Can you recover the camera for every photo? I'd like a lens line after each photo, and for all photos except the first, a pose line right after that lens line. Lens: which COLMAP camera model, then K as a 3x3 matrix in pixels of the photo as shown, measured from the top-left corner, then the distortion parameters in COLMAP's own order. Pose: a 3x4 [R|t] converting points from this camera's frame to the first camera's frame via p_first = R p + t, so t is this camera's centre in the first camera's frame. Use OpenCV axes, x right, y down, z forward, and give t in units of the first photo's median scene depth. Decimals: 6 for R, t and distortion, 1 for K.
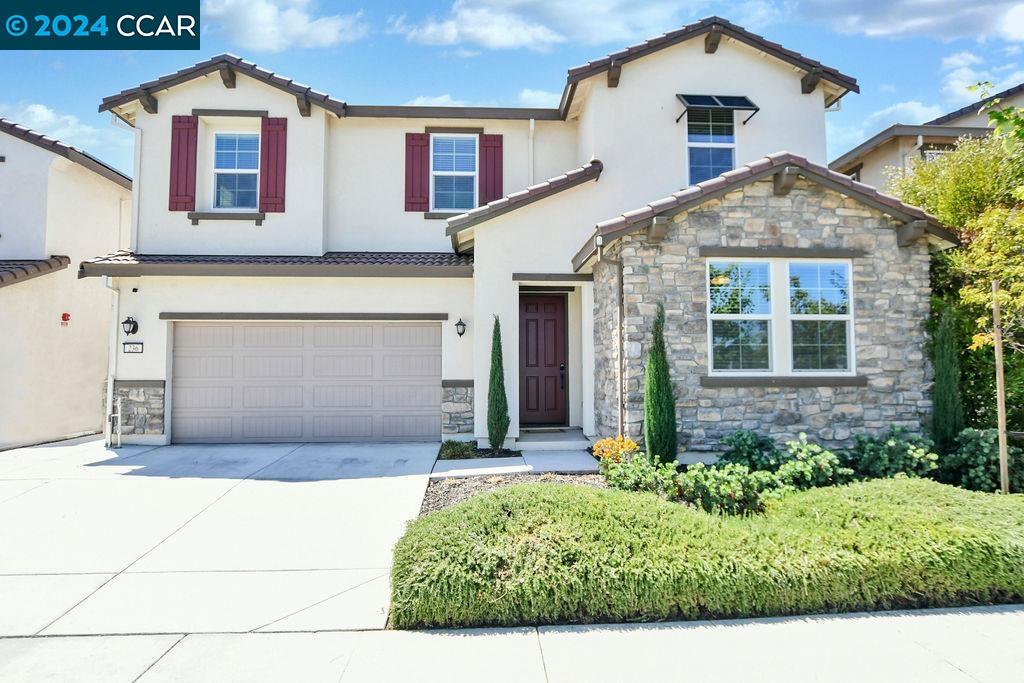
lens RADIAL K [[554.4, 0, 511.8], [0, 554.4, 342.0], [0, 0, 1]] dist [-0.016746, 0.001789]
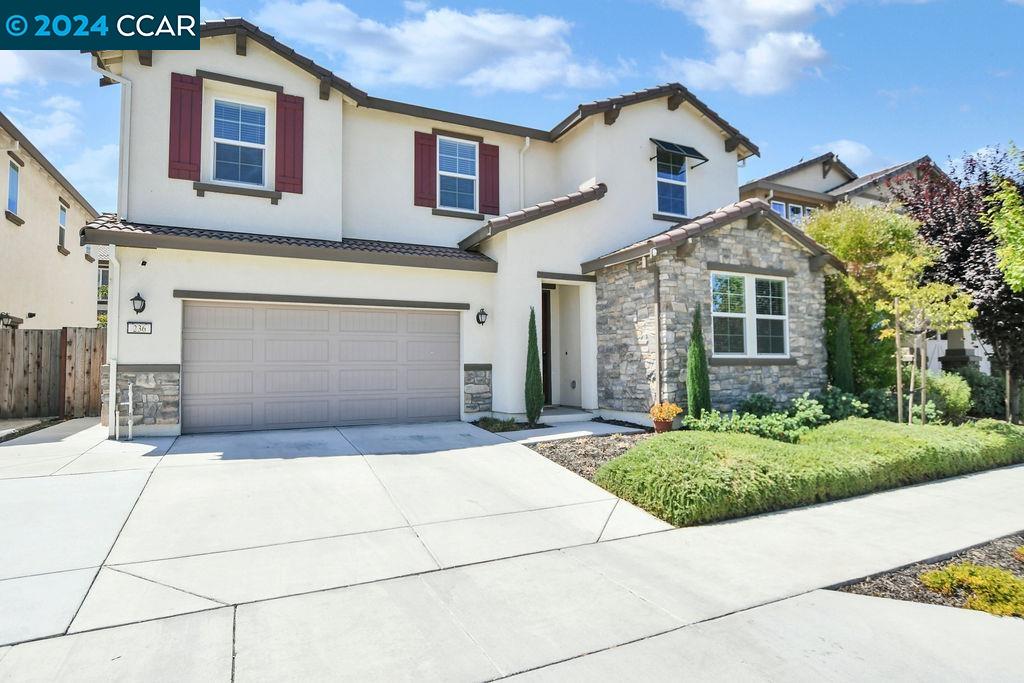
lens RADIAL K [[554.4, 0, 510.1], [0, 554.4, 340.3], [0, 0, 1]] dist [-0.016746, 0.001789]
pose [[0.924145, 0.015737, 0.381717, -0.476475], [-0.016147, 0.999867, -0.002129, 0.022850], [-0.381700, -0.004196, 0.924277, -0.052001]]
